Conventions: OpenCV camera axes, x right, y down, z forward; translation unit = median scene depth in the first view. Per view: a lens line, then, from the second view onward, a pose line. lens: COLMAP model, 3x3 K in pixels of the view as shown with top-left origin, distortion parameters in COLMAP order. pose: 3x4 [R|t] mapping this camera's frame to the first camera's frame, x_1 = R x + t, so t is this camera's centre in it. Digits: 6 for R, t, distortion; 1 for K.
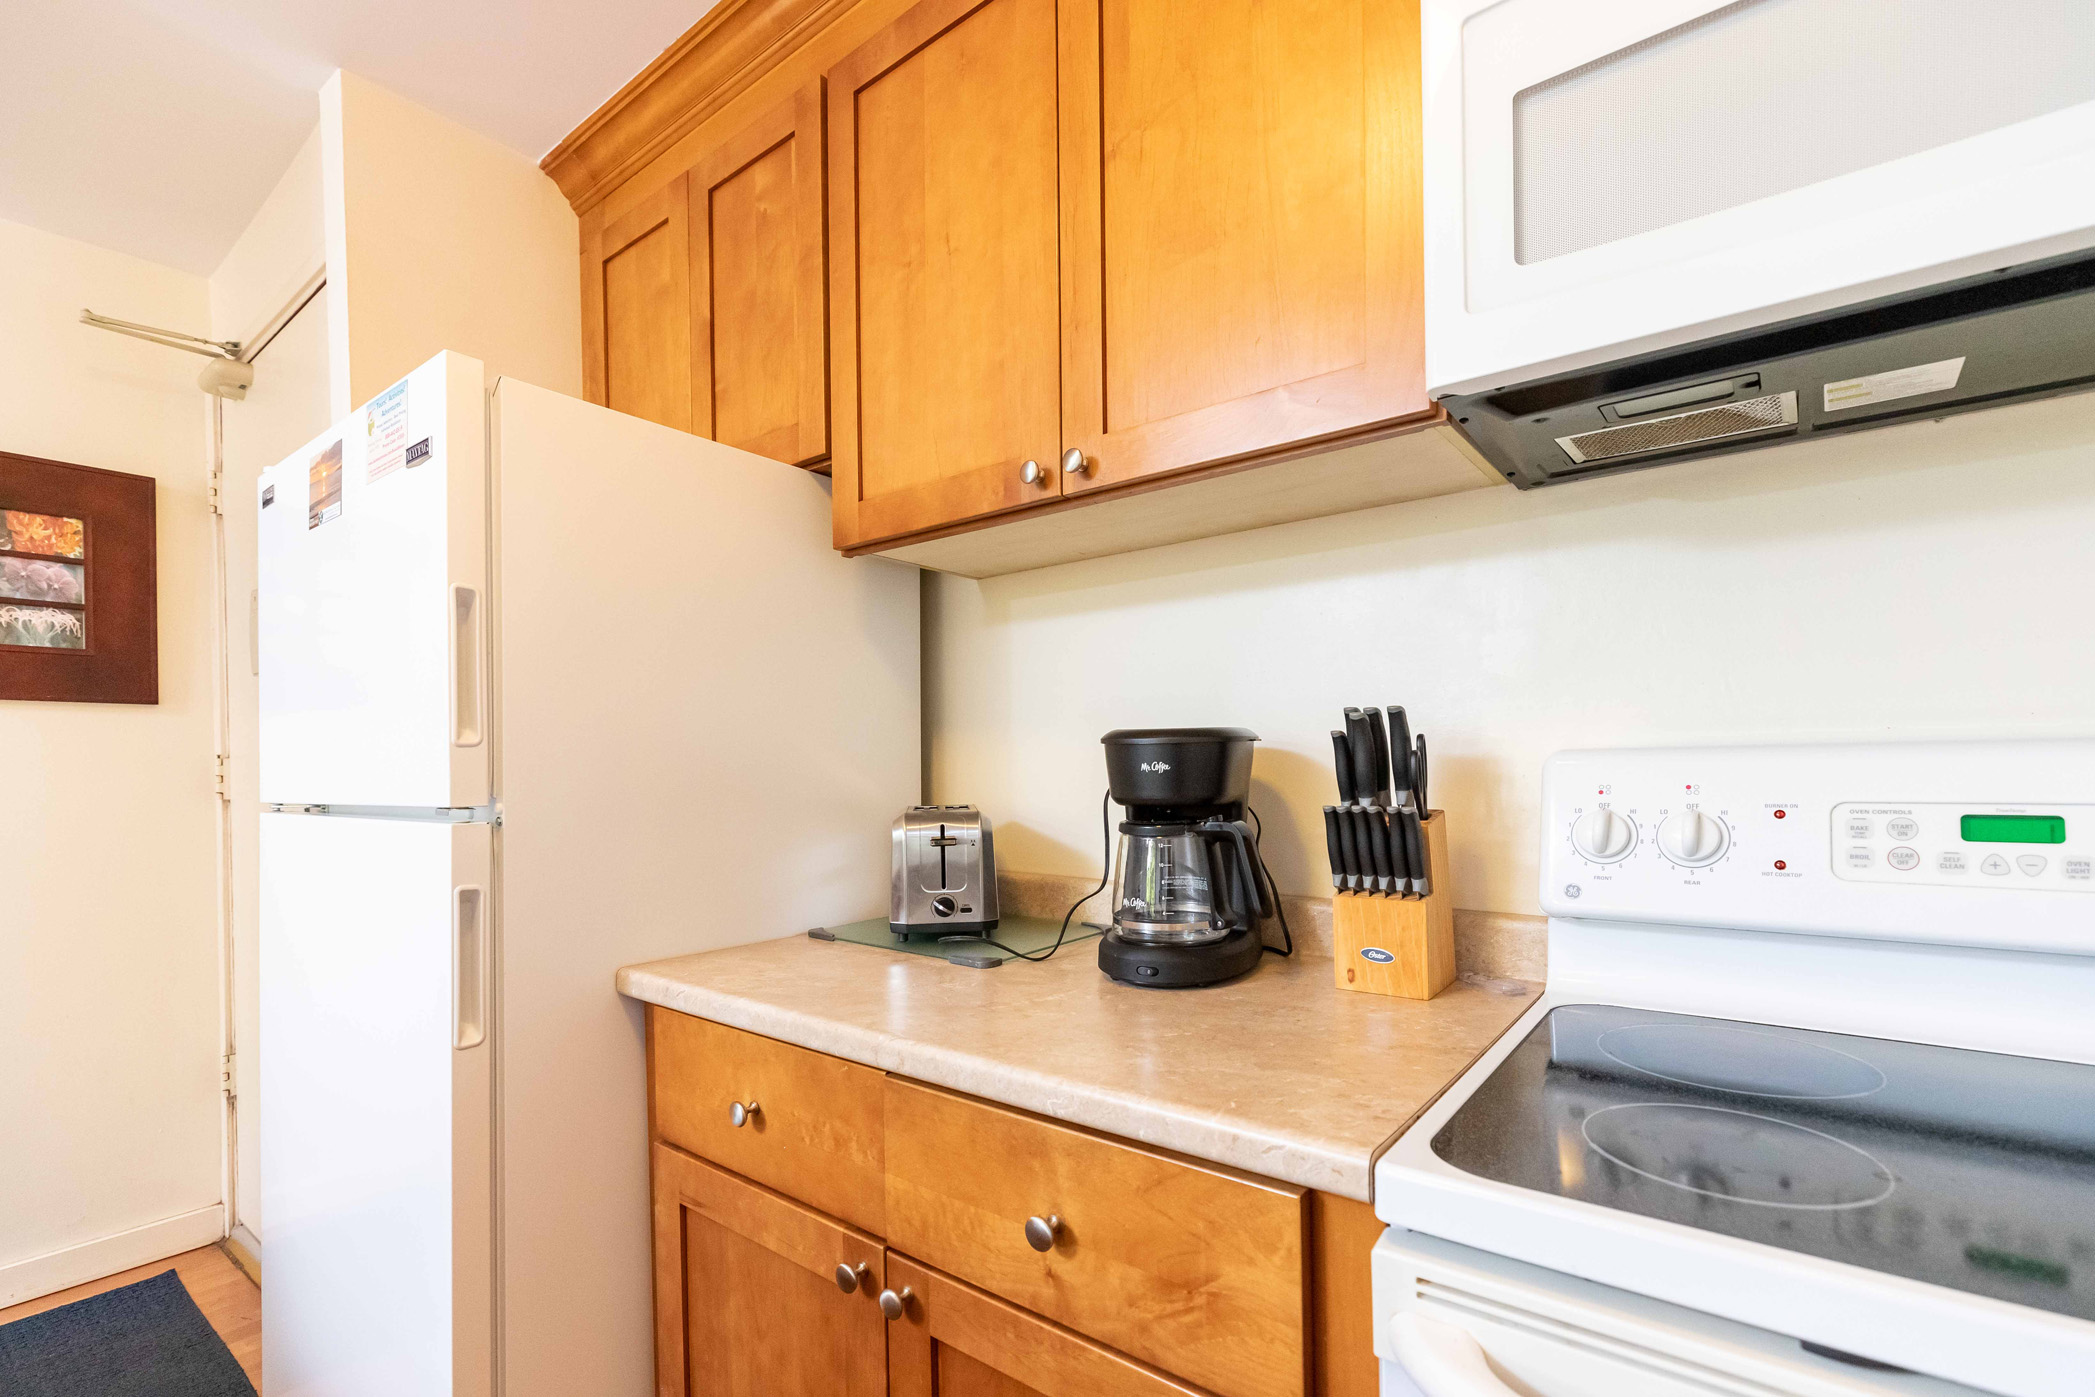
lens RADIAL K [[950.1, 0, 1046.8], [0, 950.1, 768.6], [0, 0, 1]] dist [0.001732, 0.000377]
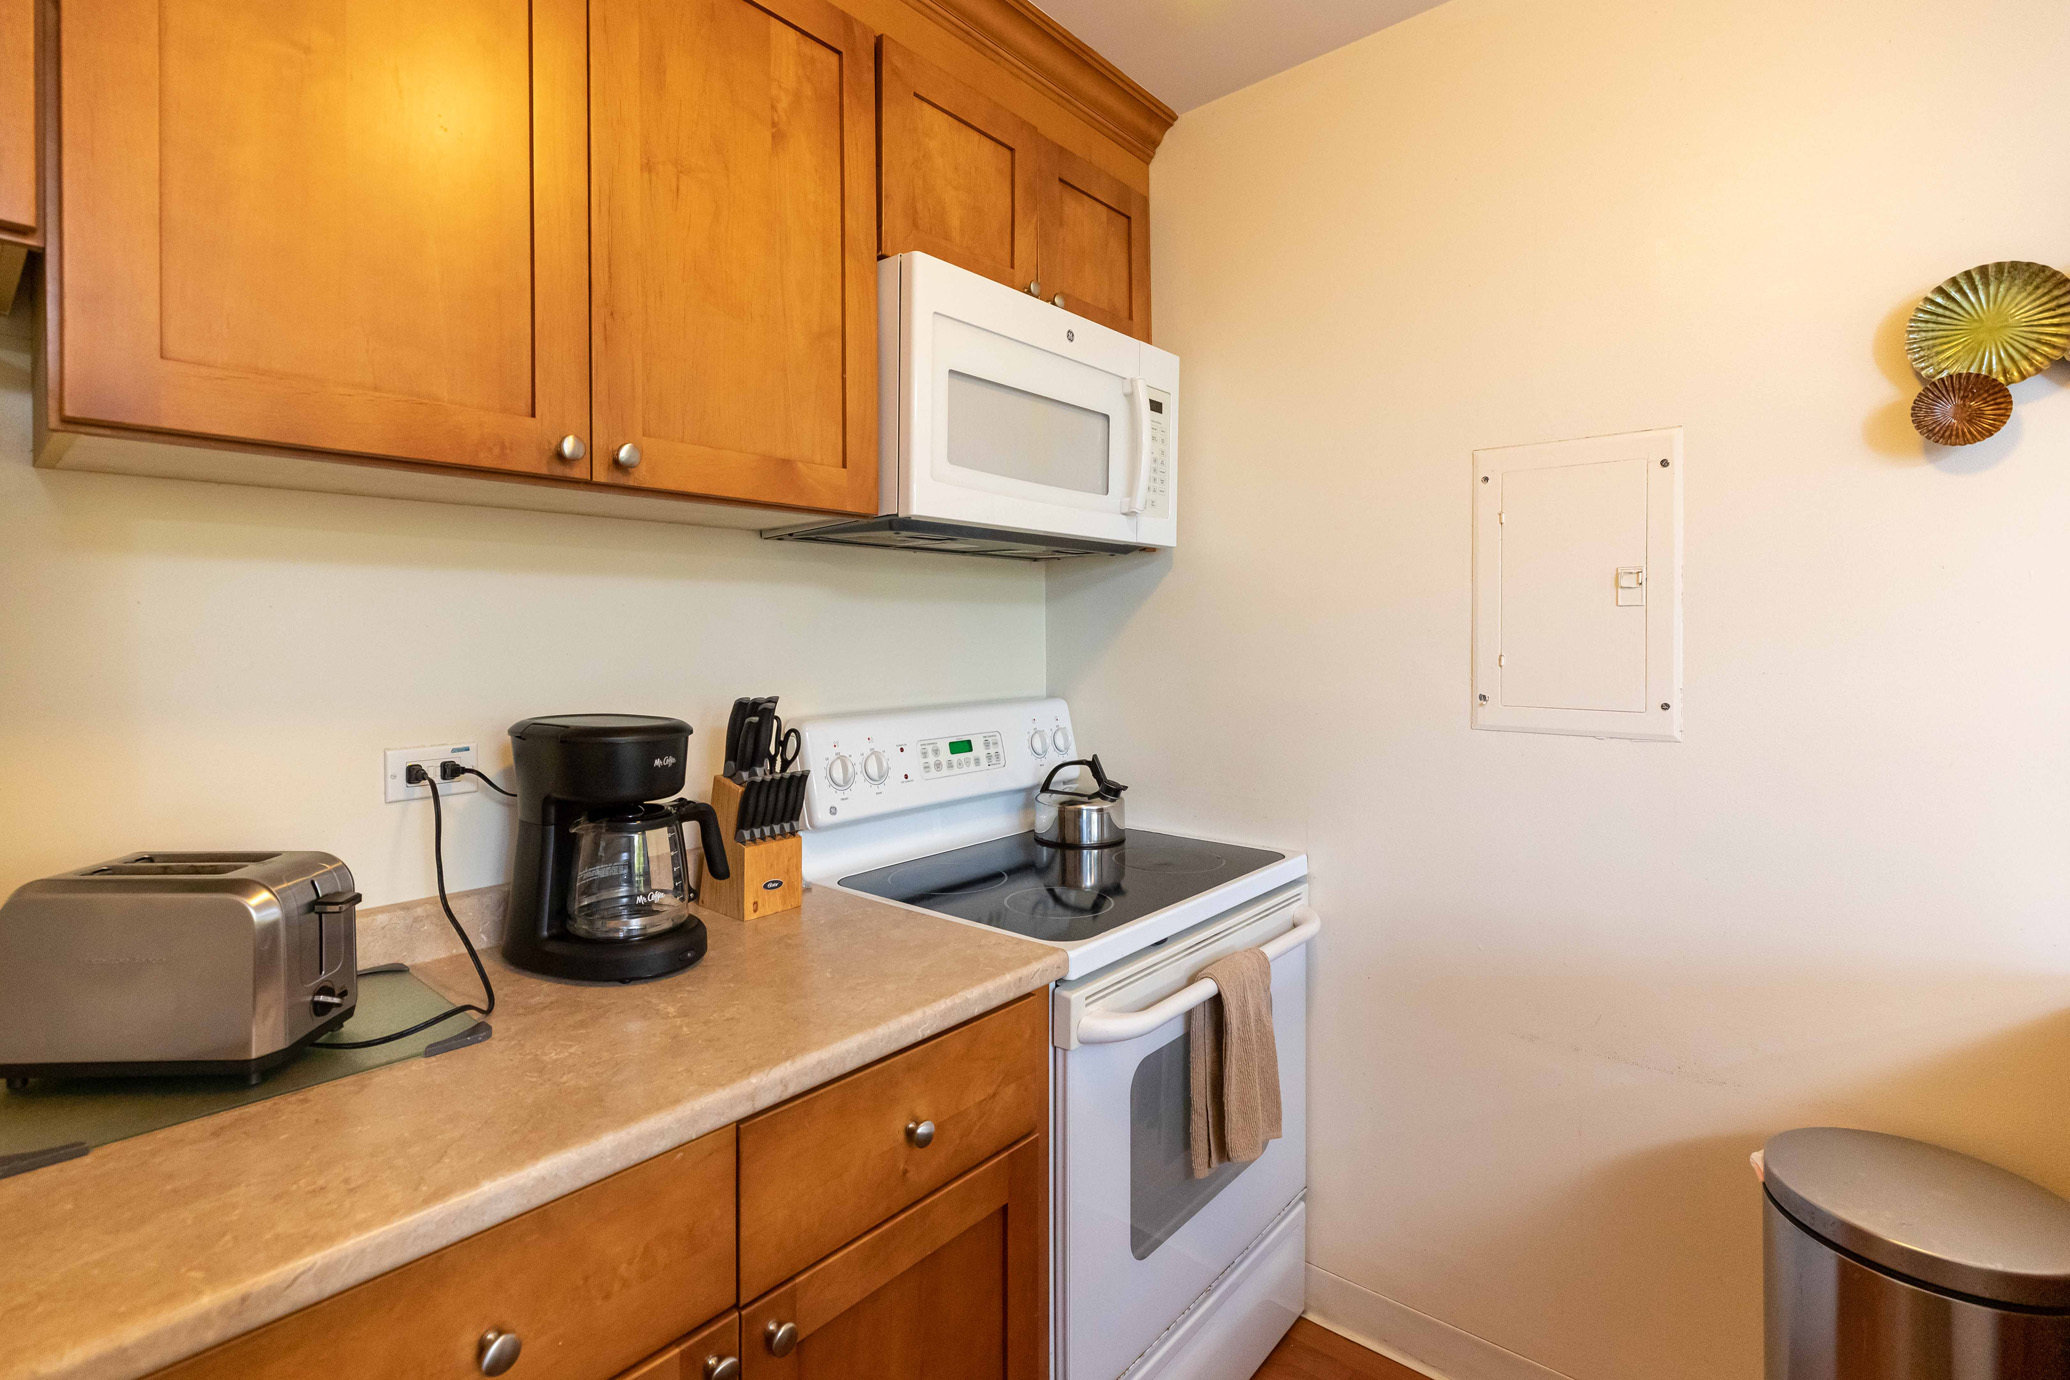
lens RADIAL K [[971.1, 0, 988.8], [0, 971.1, 633.9], [0, 0, 1]] dist [0.002297, 0.000592]
pose [[0.061126, 0.017080, 0.997984, -1.112630], [0.013737, 0.999744, -0.017951, -0.140508], [-0.998036, 0.014807, 0.060876, 0.680861]]
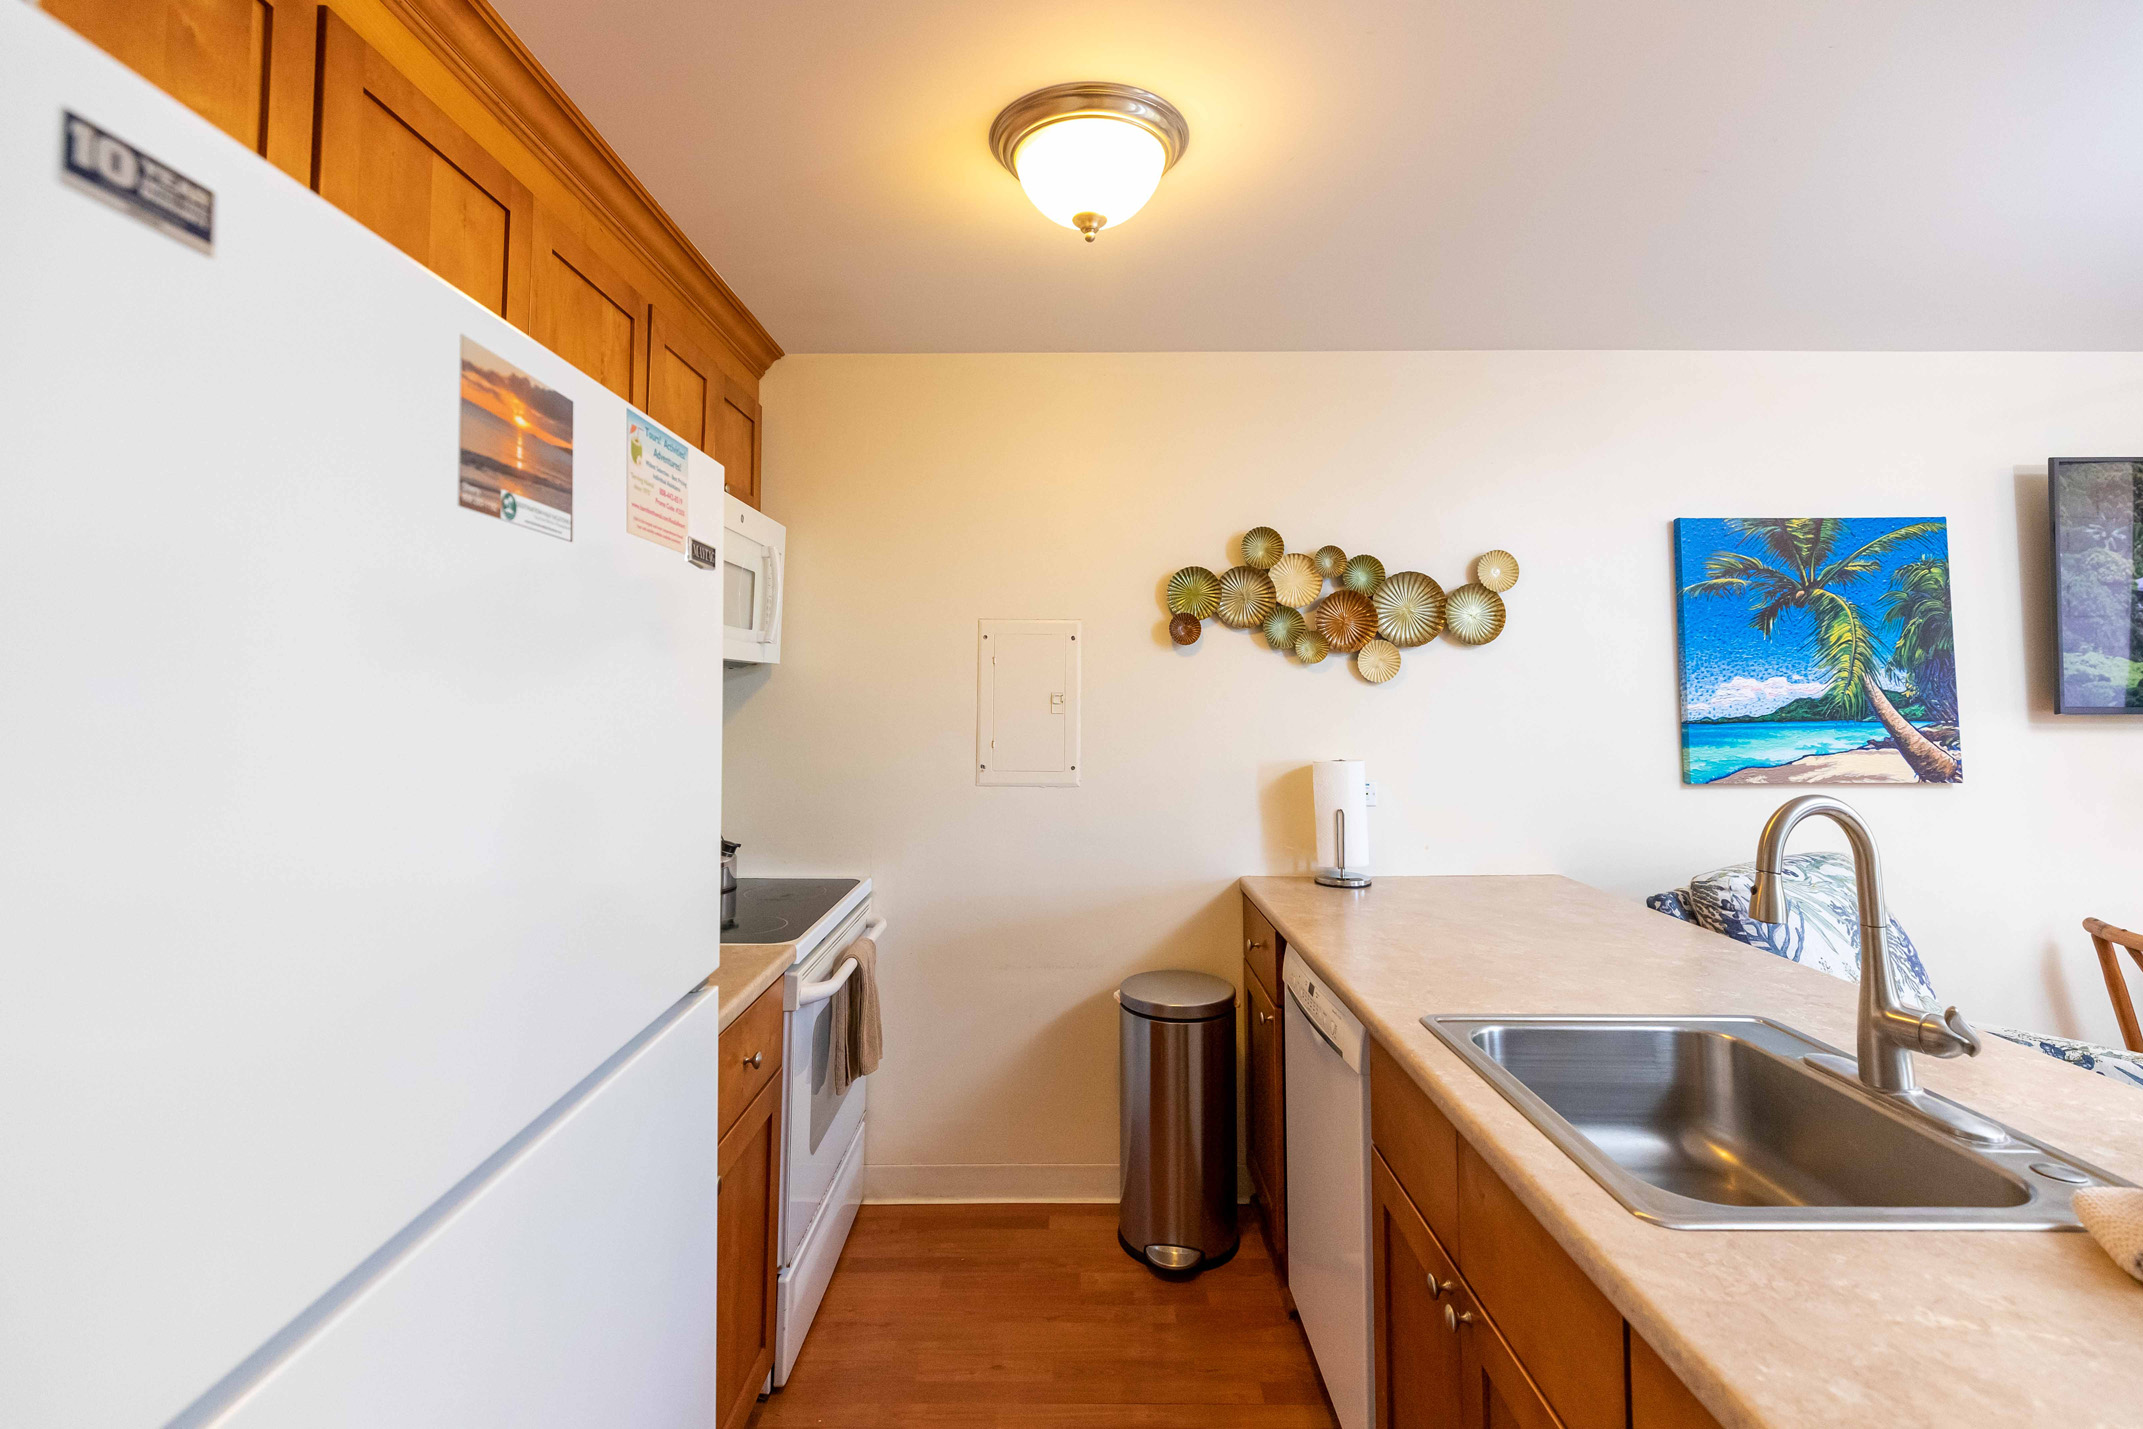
lens RADIAL K [[989.3, 0, 1073.2], [0, 989.3, 635.5], [0, 0, 1]] dist [0.001174, 0.000232]
pose [[-0.616592, 0.063966, 0.784680, -1.817474], [0.018052, 0.997580, -0.067137, -0.230924], [-0.787076, -0.027231, -0.616255, 1.504048]]
